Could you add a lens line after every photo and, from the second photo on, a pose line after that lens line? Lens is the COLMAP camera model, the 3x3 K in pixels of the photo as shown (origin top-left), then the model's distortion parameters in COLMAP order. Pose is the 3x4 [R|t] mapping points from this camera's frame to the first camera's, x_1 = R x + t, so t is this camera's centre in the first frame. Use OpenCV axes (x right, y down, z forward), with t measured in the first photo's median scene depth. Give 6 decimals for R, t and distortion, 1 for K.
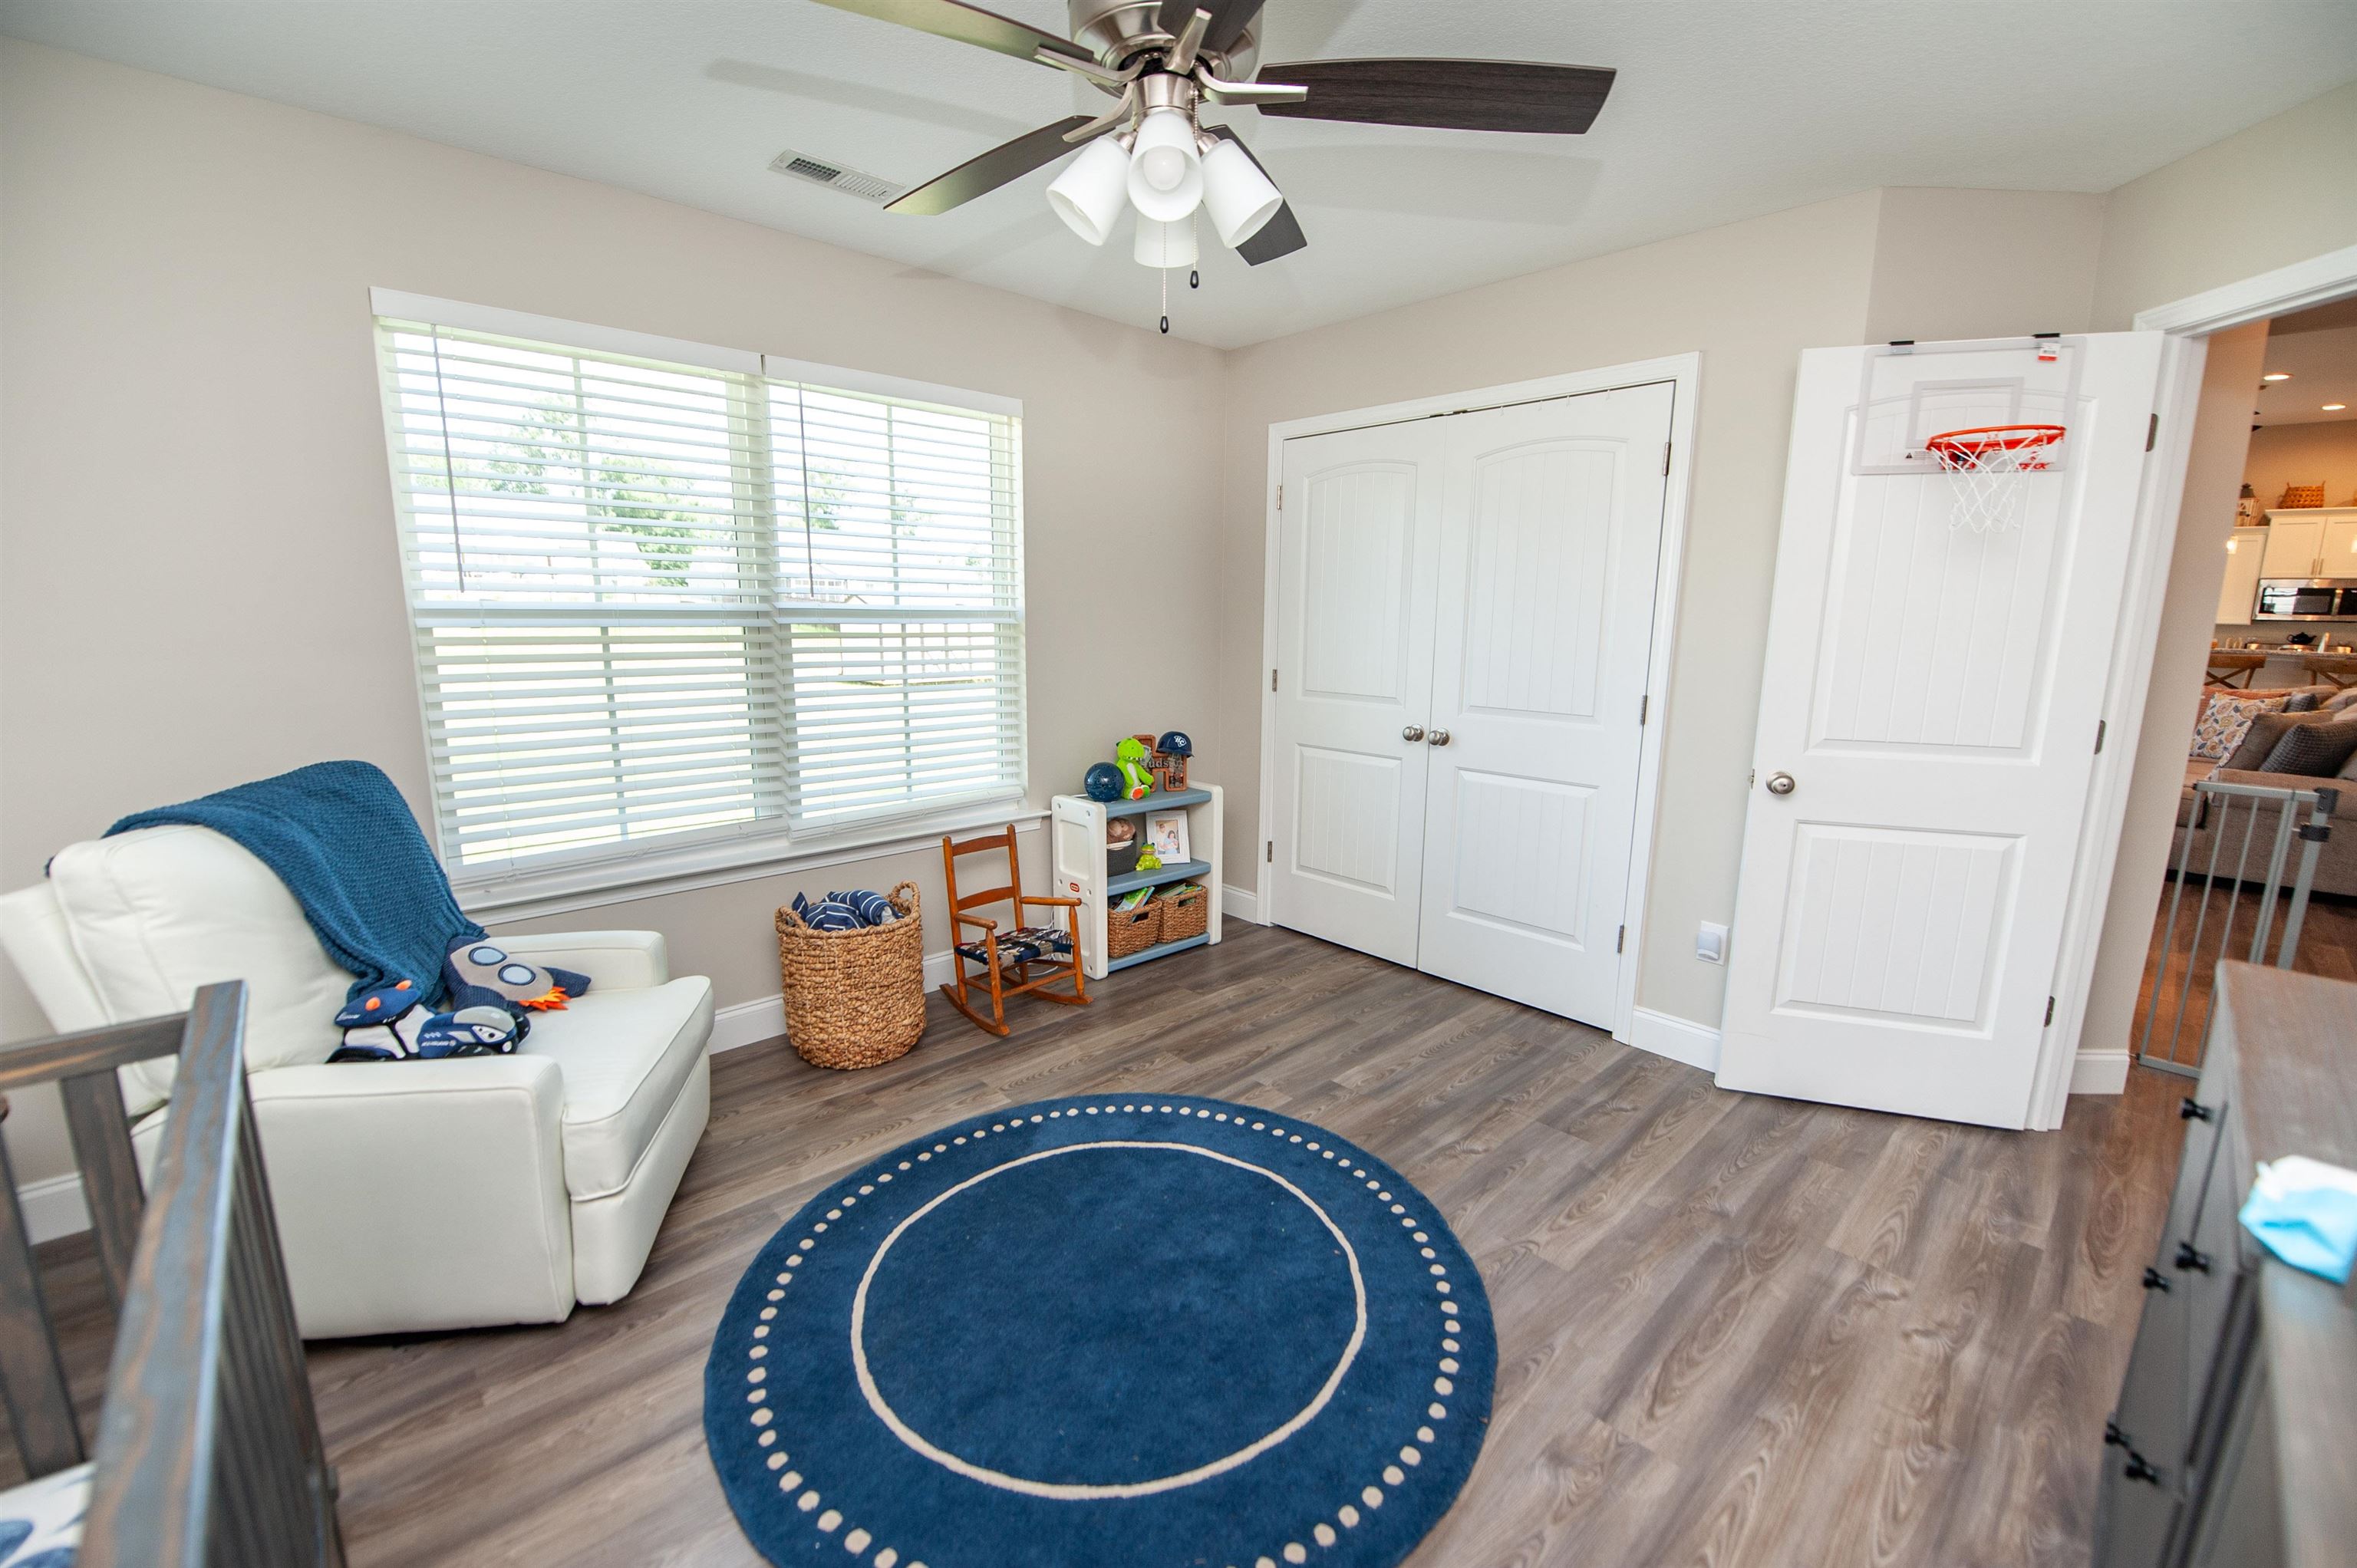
lens RADIAL K [[954.3, 0, 1204.1], [0, 954.3, 789.5], [0, 0, 1]] dist [-0.019998, -0.000169]
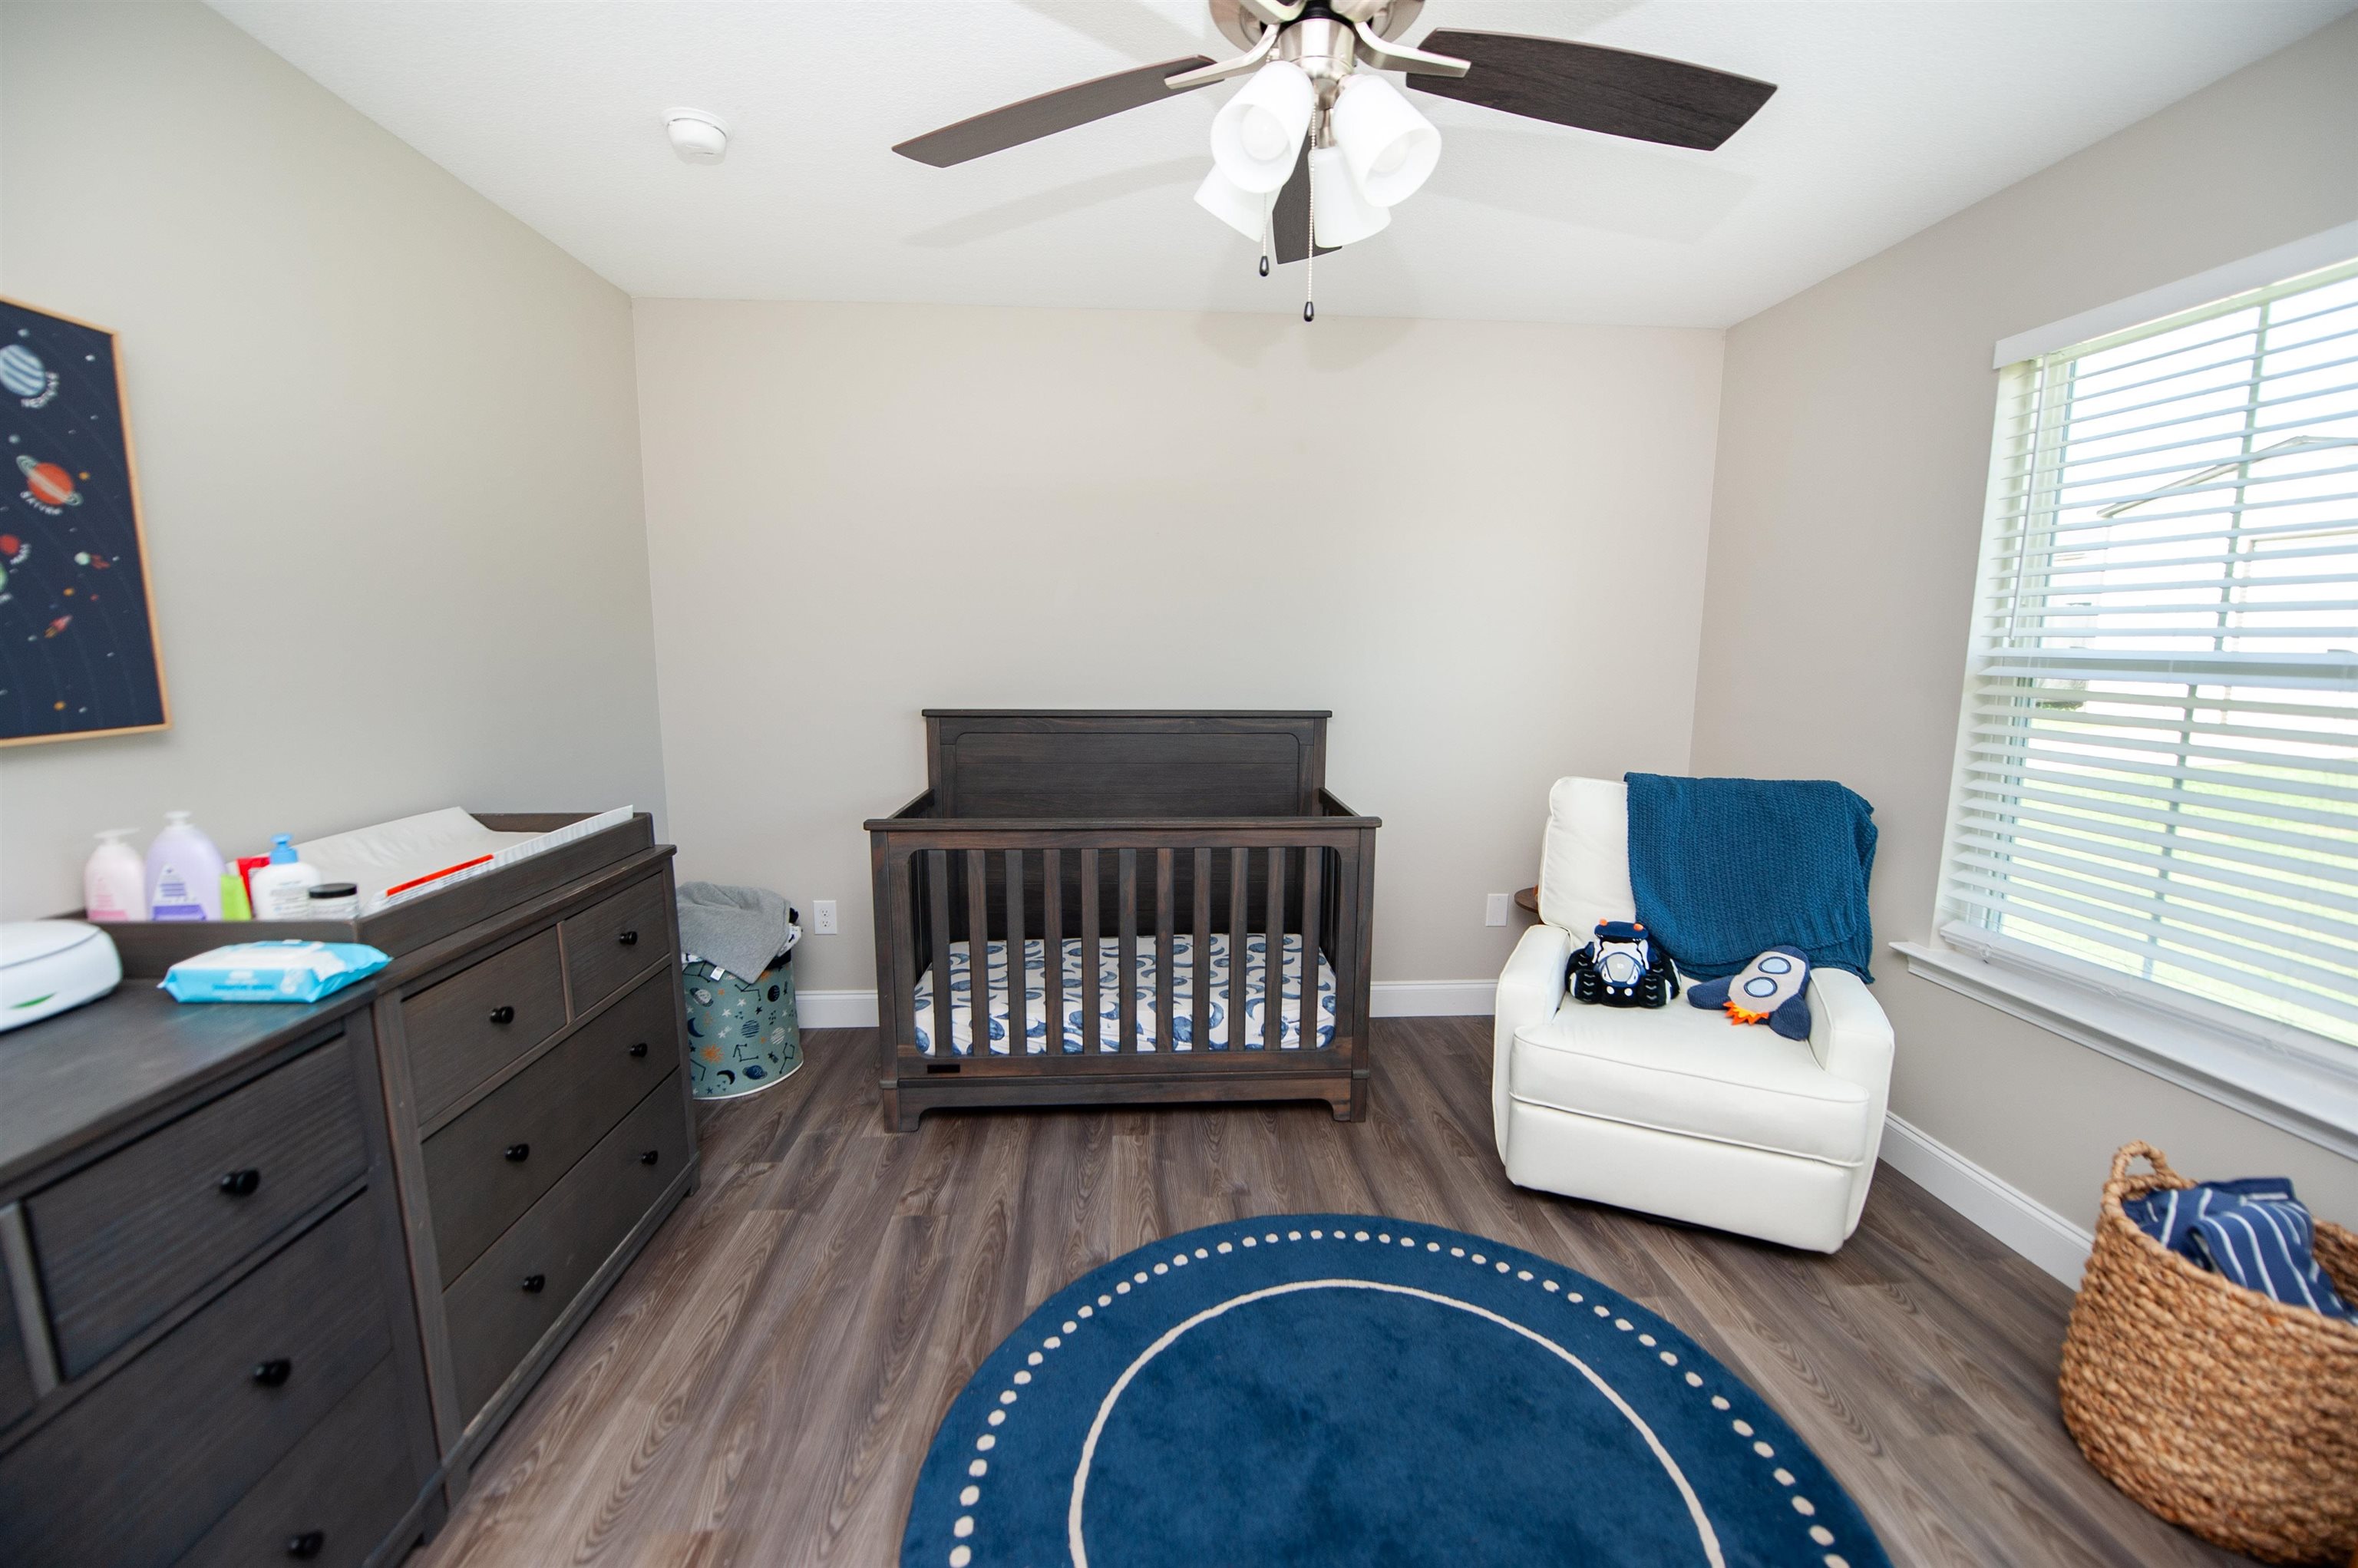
lens RADIAL K [[954.5, 0, 1186.2], [0, 954.5, 790.9], [0, 0, 1]] dist [-0.014669, -0.003353]
pose [[-0.641527, 0.103577, -0.760076, 0.397979], [-0.154525, 0.953081, 0.260303, -0.159405], [0.751375, 0.284442, -0.595422, 0.858820]]
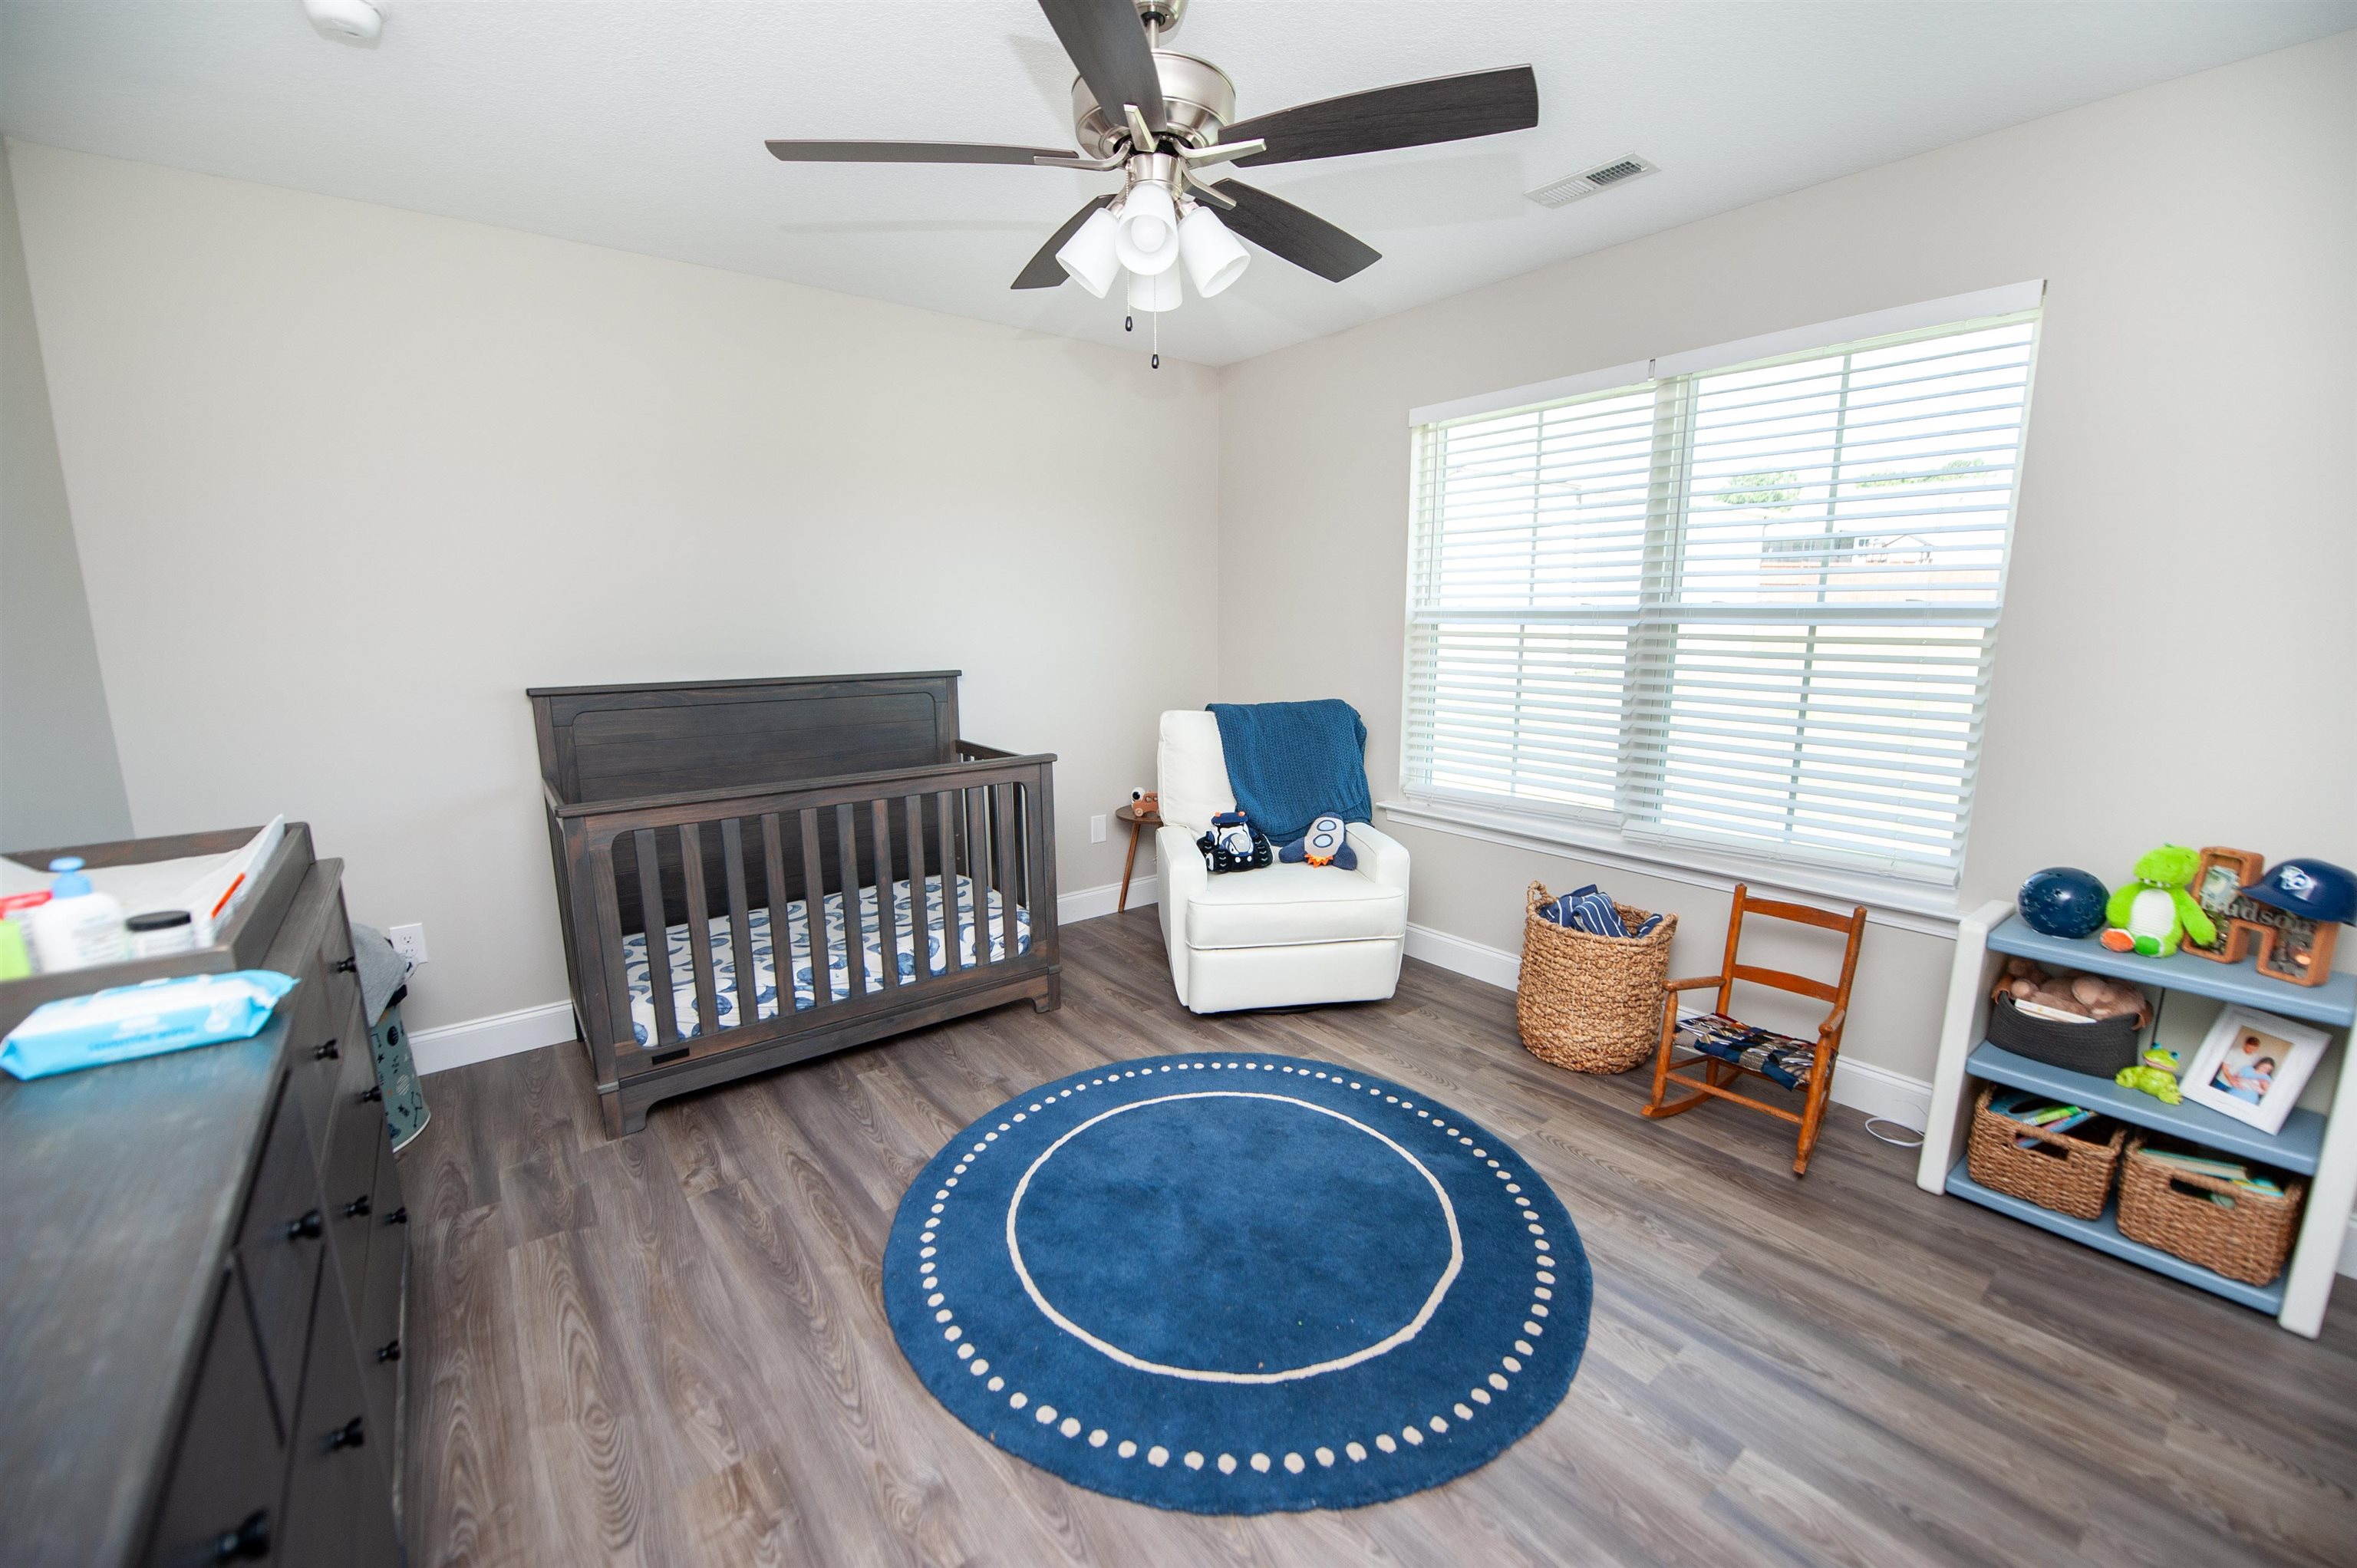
lens RADIAL K [[940.8, 0, 1184.4], [0, 940.8, 793.0], [0, 0, 1]] dist [-0.009802, -0.006624]
pose [[-0.095372, 0.177402, -0.979506, 0.659622], [-0.180176, 0.964663, 0.192257, -0.114033], [0.979000, 0.194819, -0.060039, 0.669627]]
